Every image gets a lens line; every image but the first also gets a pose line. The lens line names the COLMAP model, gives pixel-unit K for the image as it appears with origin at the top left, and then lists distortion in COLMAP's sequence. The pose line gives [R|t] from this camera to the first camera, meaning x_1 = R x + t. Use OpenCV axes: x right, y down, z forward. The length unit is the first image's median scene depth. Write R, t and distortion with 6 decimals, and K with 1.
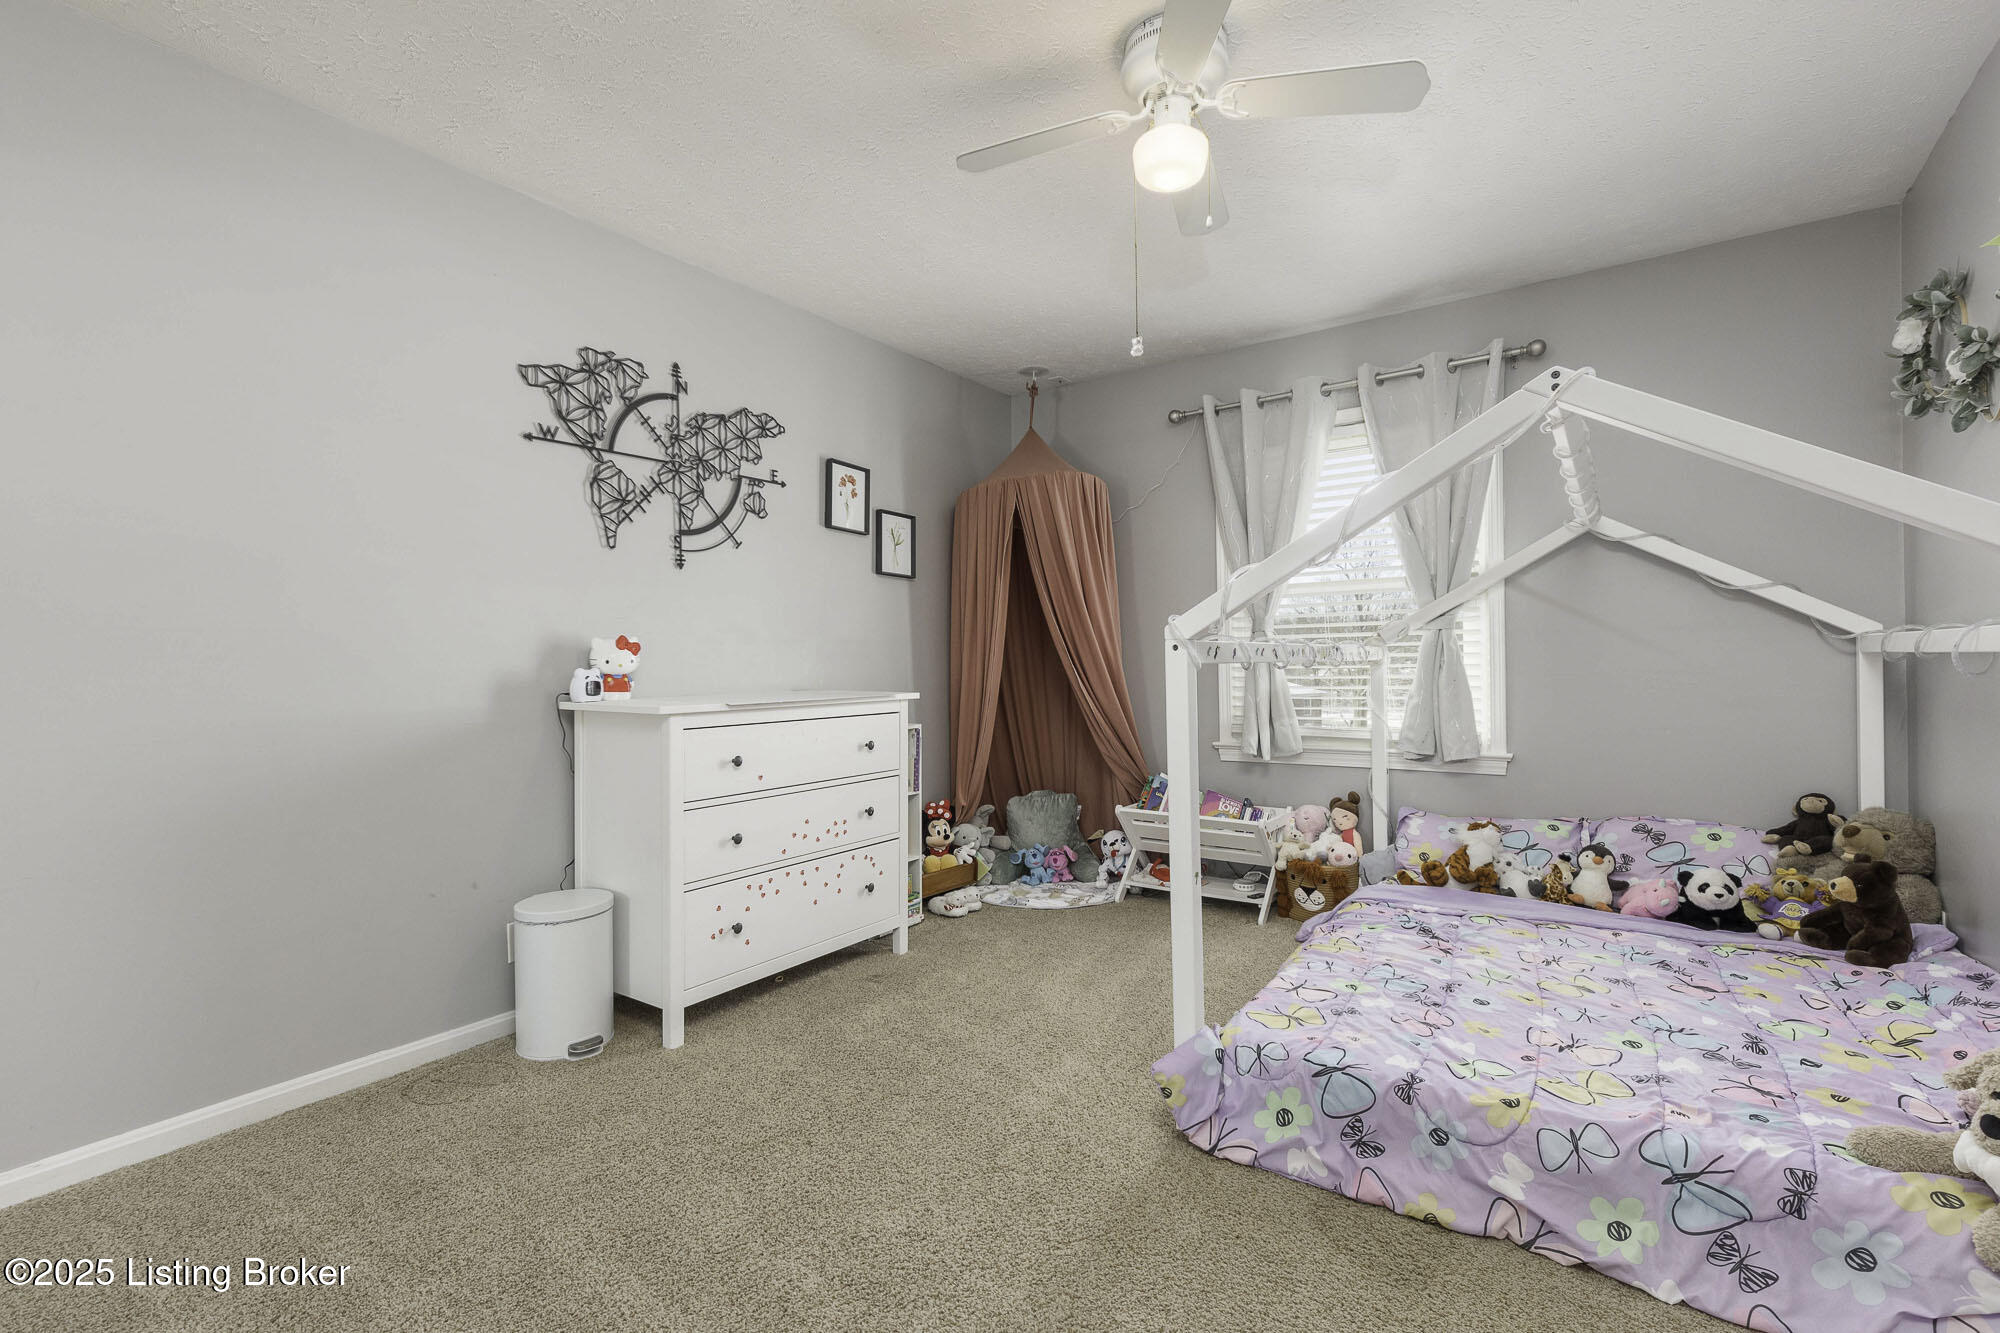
lens RADIAL K [[902.0, 0, 1000.0], [0, 902.0, 666.5], [0, 0, 1]] dist [0.011501, 0.000010]
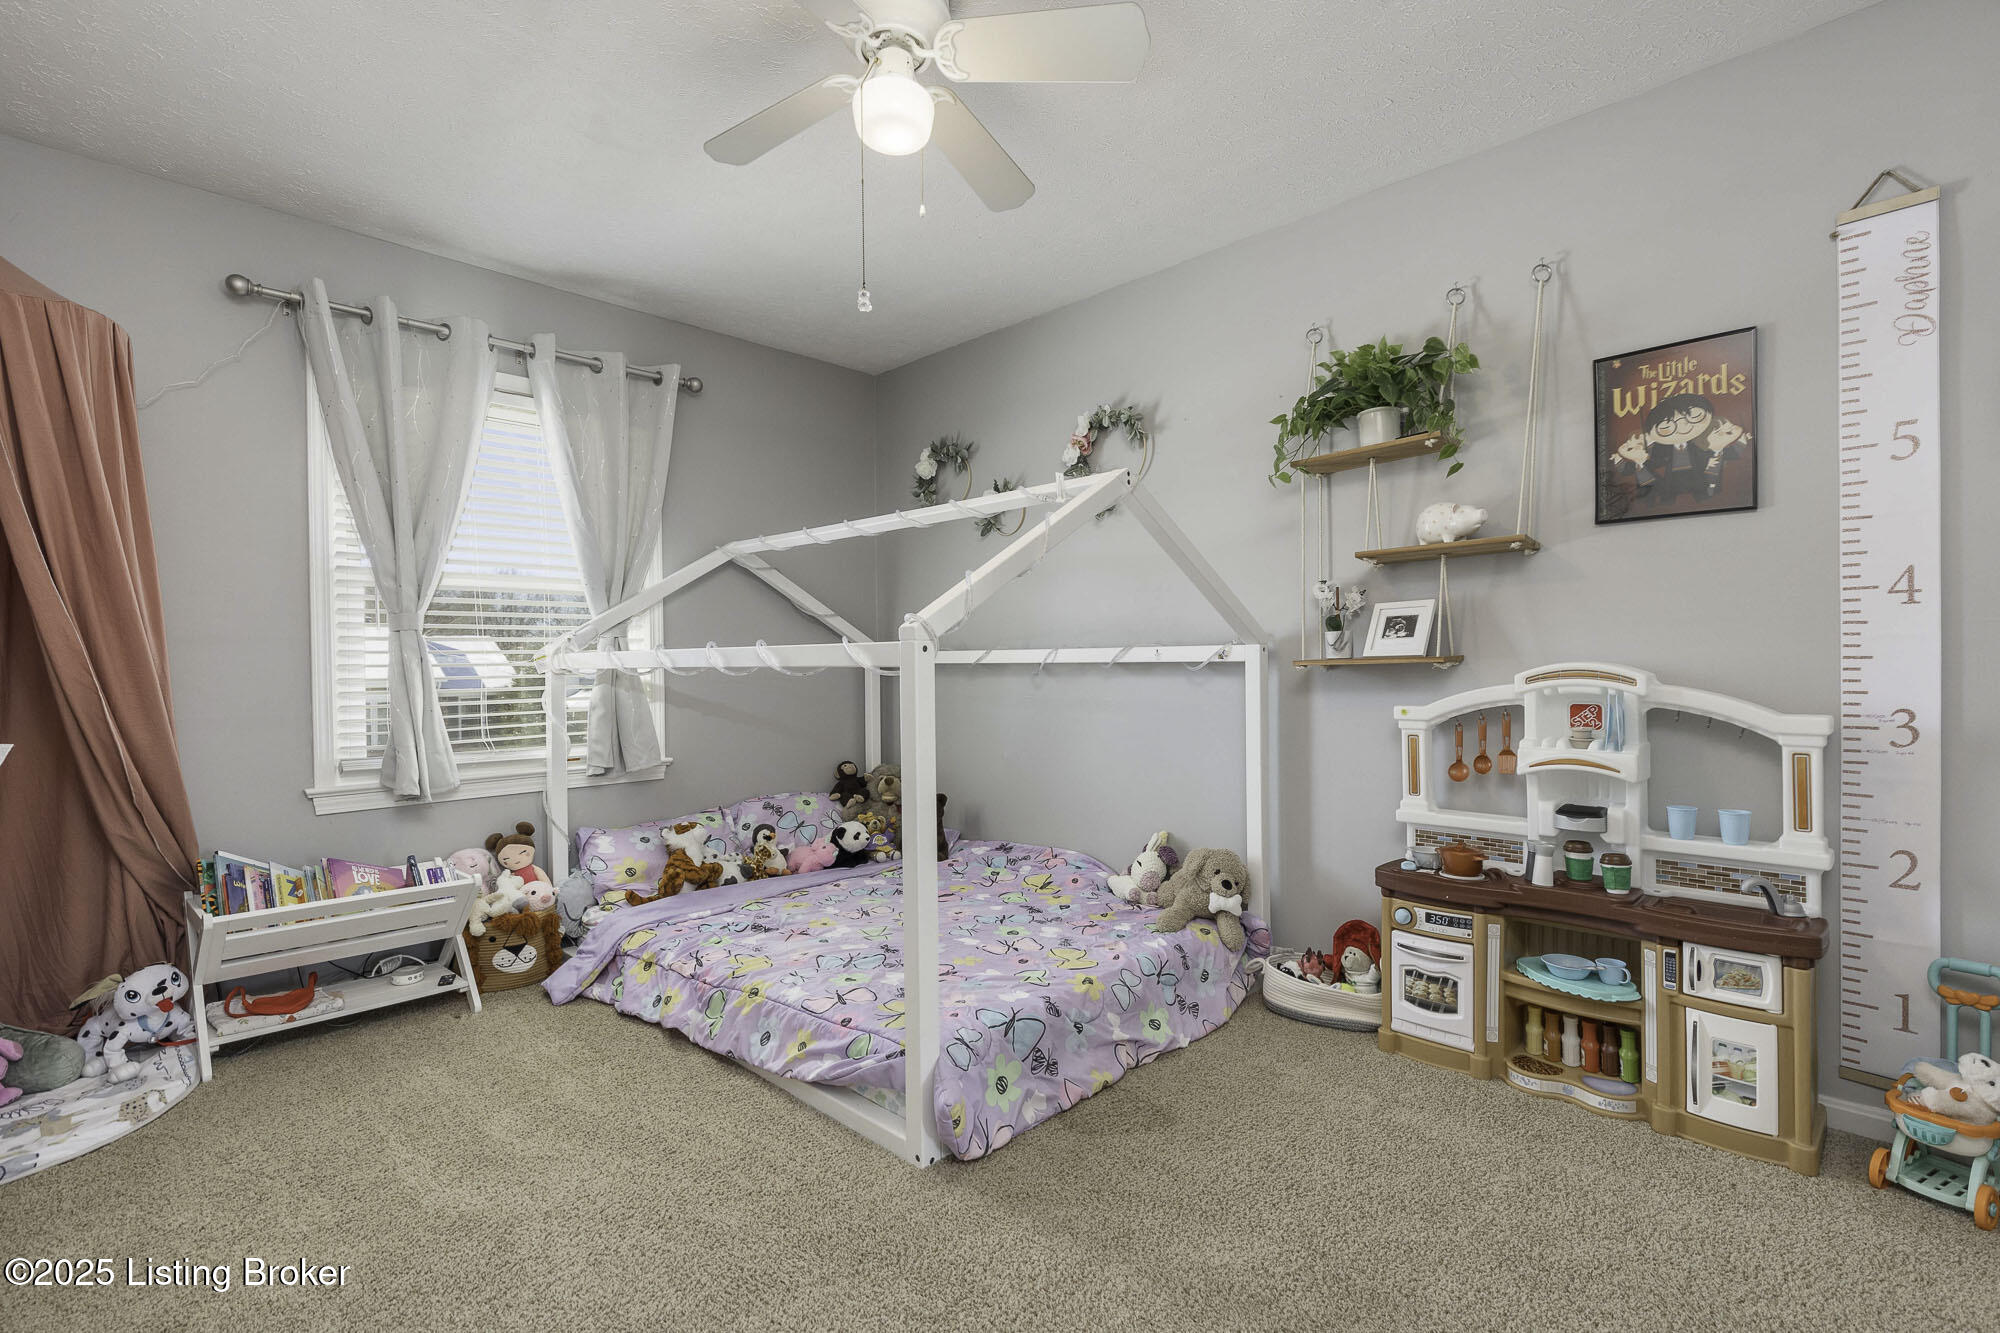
lens RADIAL K [[902.0, 0, 1000.0], [0, 902.0, 666.5], [0, 0, 1]] dist [0.011501, 0.000010]
pose [[0.177505, 0.006890, 0.984096, -0.559825], [0.011898, 0.999887, -0.009146, 0.005961], [-0.984048, 0.013332, 0.177403, 0.596930]]
